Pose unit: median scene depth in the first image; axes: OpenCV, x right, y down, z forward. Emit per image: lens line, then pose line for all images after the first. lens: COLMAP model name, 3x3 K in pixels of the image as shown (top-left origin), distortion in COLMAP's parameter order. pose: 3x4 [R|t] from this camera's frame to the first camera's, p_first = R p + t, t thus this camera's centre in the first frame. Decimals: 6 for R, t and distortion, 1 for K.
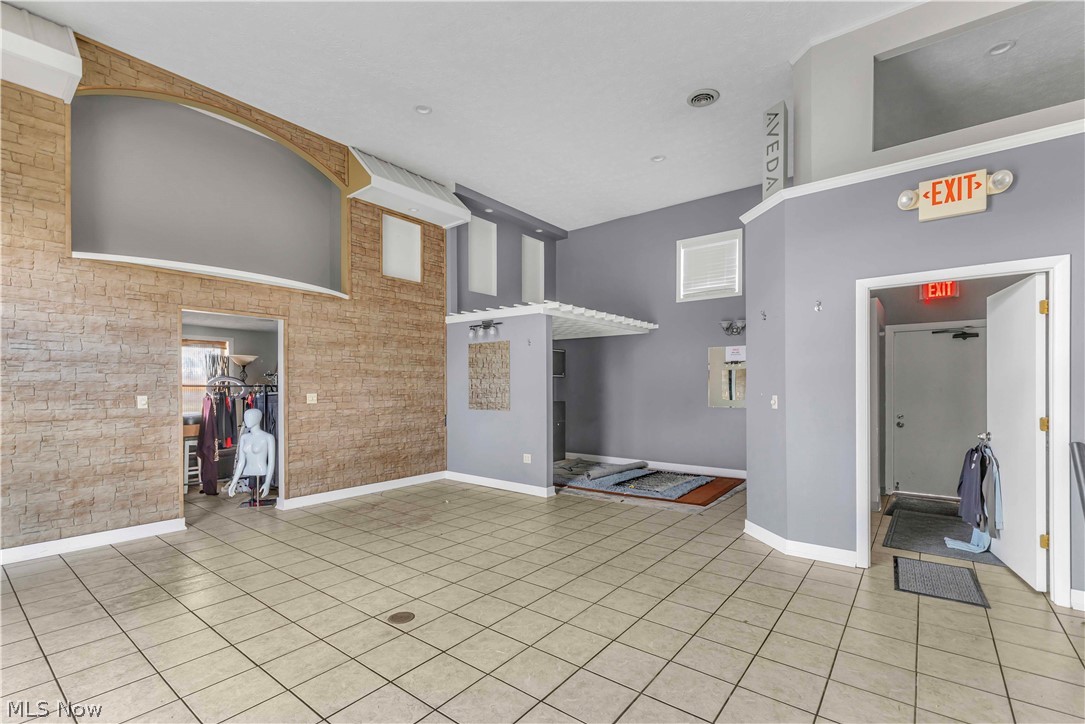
lens RADIAL K [[478.6, 0, 545.8], [0, 478.6, 383.1], [0, 0, 1]] dist [0.001403, -0.000047]
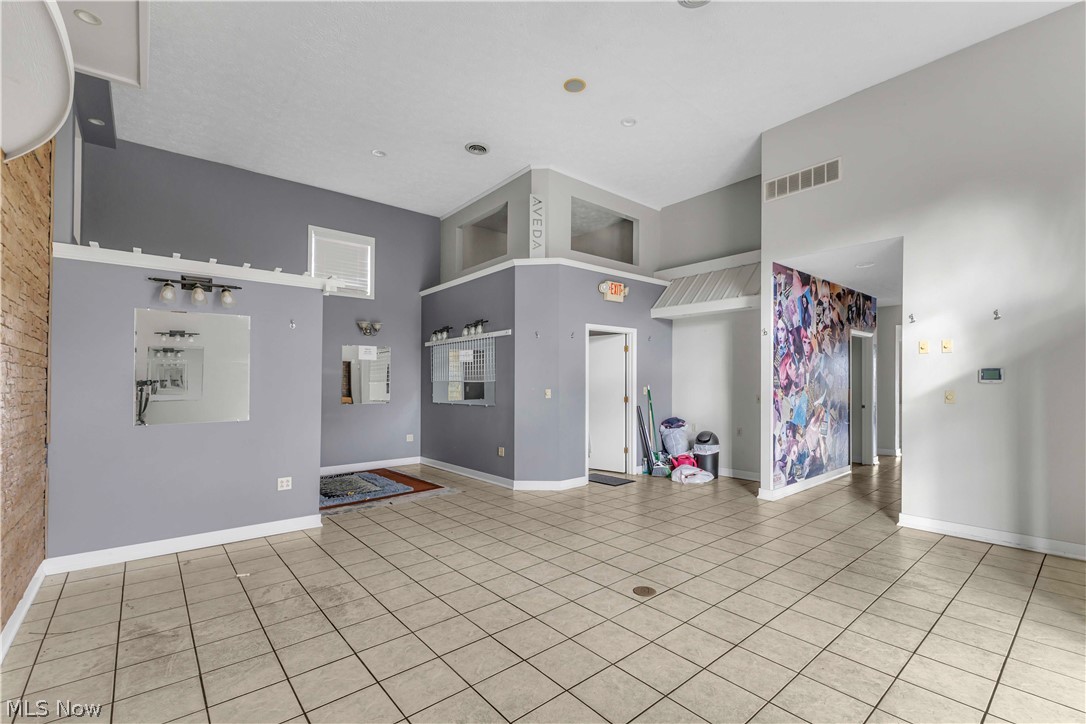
lens RADIAL K [[482.6, 0, 546.0], [0, 482.6, 378.2], [0, 0, 1]] dist [0.012960, 0.000204]
pose [[0.206305, 0.008108, 0.978454, -1.040442], [-0.004431, 0.999963, -0.007352, 0.001172], [-0.978478, -0.002819, 0.206334, 0.707365]]
